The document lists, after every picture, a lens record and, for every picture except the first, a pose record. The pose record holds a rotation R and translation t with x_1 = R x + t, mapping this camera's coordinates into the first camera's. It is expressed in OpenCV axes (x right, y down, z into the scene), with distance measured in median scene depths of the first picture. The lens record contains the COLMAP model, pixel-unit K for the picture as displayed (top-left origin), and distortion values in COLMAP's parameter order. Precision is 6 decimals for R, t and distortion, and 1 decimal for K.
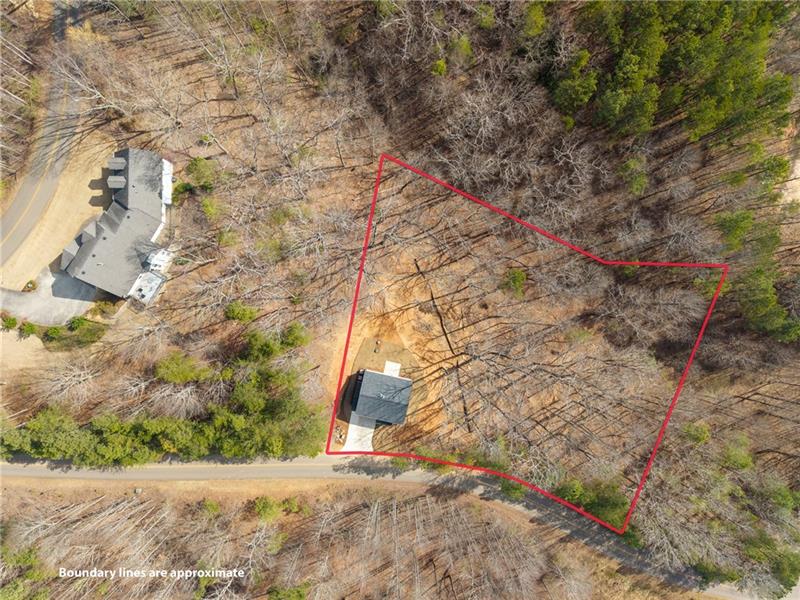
lens RADIAL K [[562.3, 0, 385.2], [0, 562.3, 315.7], [0, 0, 1]] dist [0.006656, 0.002304]
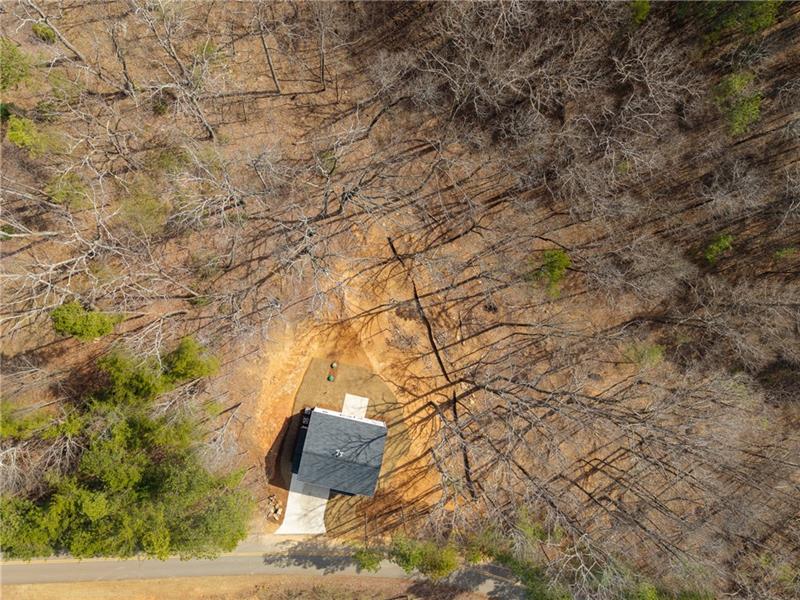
lens RADIAL K [[562.3, 0, 385.2], [0, 562.3, 315.7], [0, 0, 1]] dist [0.006656, 0.002304]
pose [[0.998290, -0.002763, 0.058391, 0.009224], [0.002468, 0.999984, 0.005133, -0.012405], [-0.058404, -0.004980, 0.998281, 0.350449]]
